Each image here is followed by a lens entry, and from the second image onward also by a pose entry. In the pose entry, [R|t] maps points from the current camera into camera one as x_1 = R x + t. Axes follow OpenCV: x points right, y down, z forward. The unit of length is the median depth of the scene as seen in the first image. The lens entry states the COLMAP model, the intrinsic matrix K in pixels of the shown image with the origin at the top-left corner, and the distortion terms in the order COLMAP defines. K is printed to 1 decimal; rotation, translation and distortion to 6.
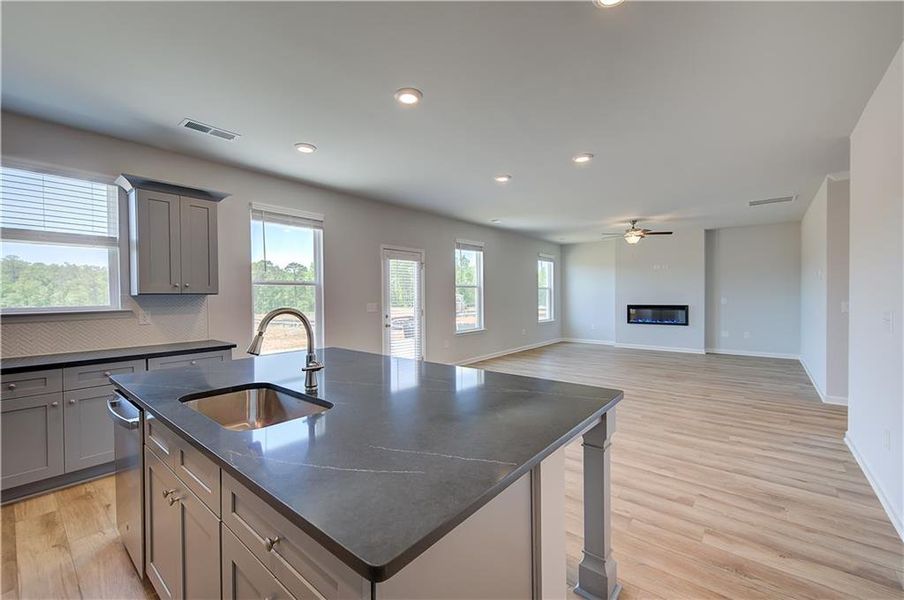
lens RADIAL K [[366.8, 0, 452.0], [0, 366.8, 300.0], [0, 0, 1]] dist [0.001179, -0.000078]
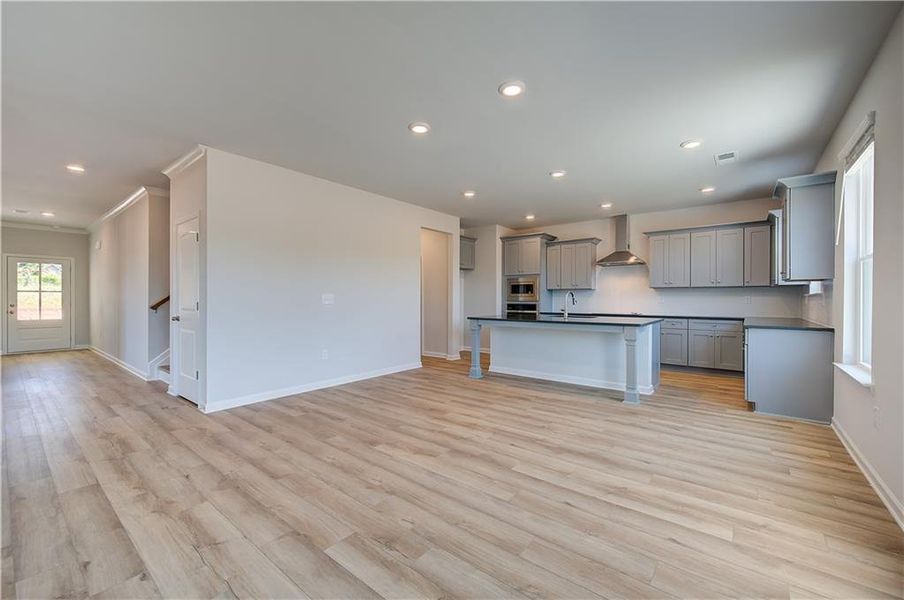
lens RADIAL K [[363.0, 0, 455.8], [0, 363.0, 299.3], [0, 0, 1]] dist [0.003029, -0.000654]
pose [[-0.999609, 0.006952, -0.027068, 0.142776], [0.006572, 0.999879, 0.014134, 0.009123], [0.027163, 0.013951, -0.999534, 0.915504]]
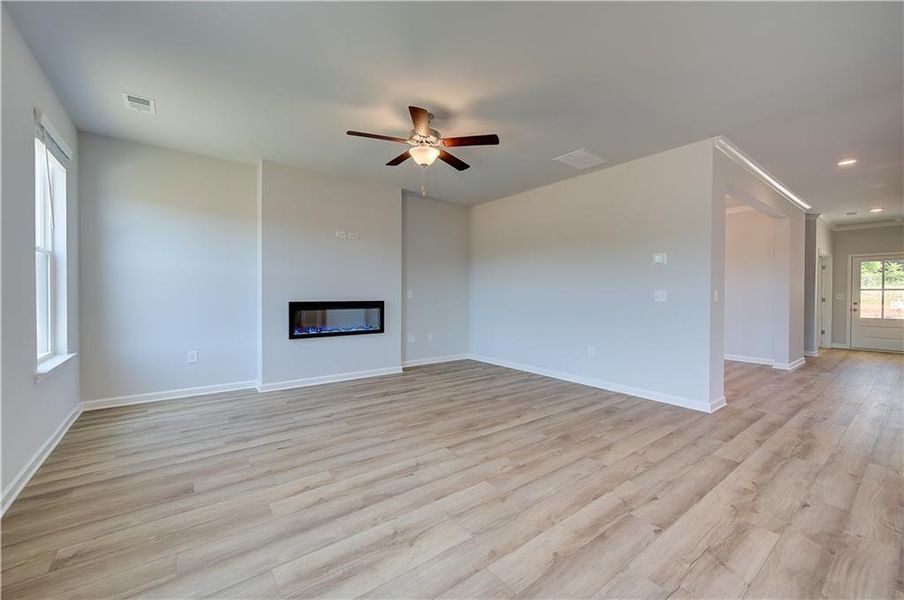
lens RADIAL K [[363.0, 0, 455.8], [0, 363.0, 299.3], [0, 0, 1]] dist [0.003029, -0.000654]
pose [[0.213531, -0.003401, 0.976930, 0.053987], [0.005577, 0.999982, 0.002262, 0.011792], [-0.976920, 0.004966, 0.213546, 0.792098]]
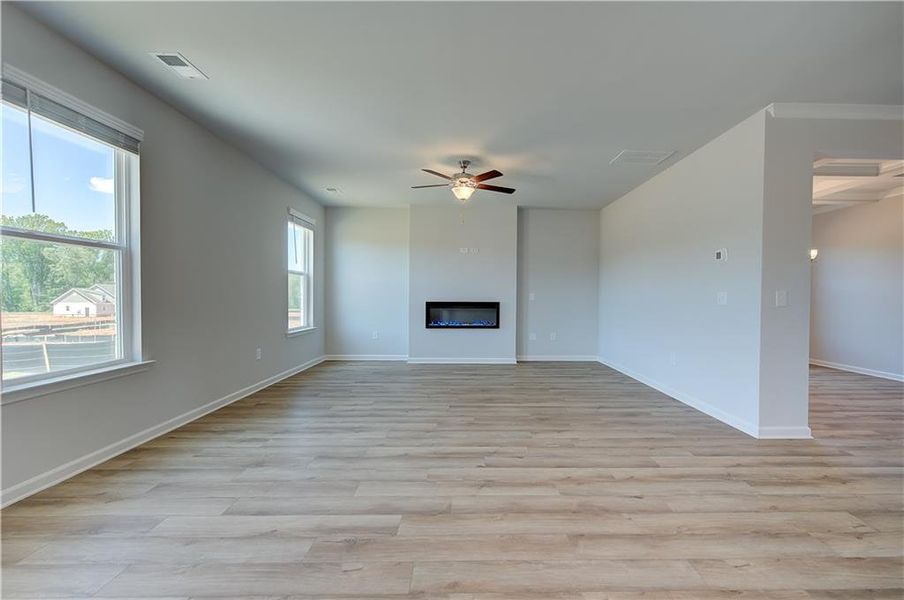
lens RADIAL K [[376.8, 0, 473.7], [0, 376.8, 303.1], [0, 0, 1]] dist [0.000461, -0.000166]
pose [[0.747539, 0.002535, 0.664213, 0.081641], [-0.005768, 0.999980, 0.002676, 0.015915], [-0.664193, -0.005831, 0.747538, 0.473470]]
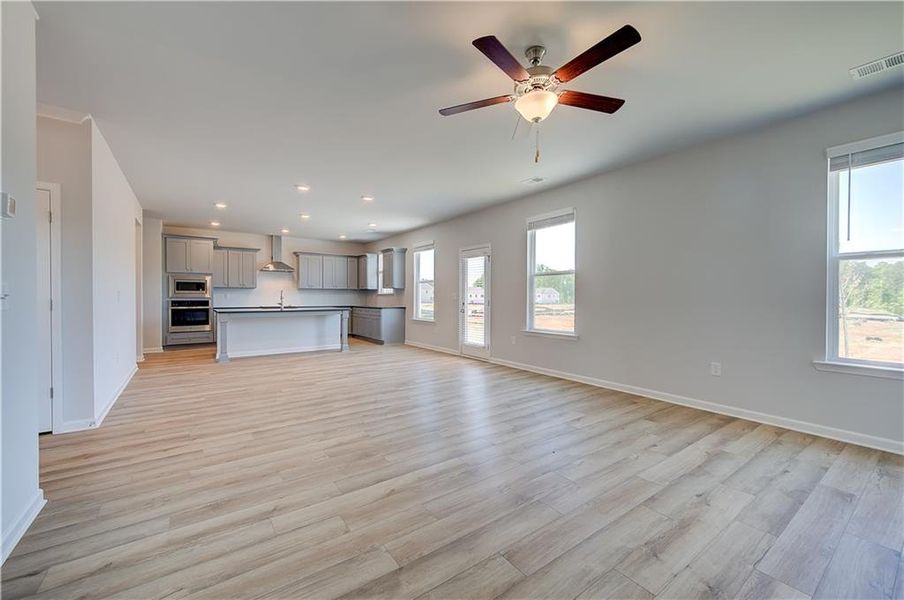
lens RADIAL K [[363.0, 0, 455.8], [0, 363.0, 299.3], [0, 0, 1]] dist [0.003029, -0.000654]
pose [[-0.240709, 0.015308, -0.970477, 0.760860], [-0.012430, 0.999745, 0.018853, 0.004347], [0.970518, 0.016601, -0.240457, 0.924530]]
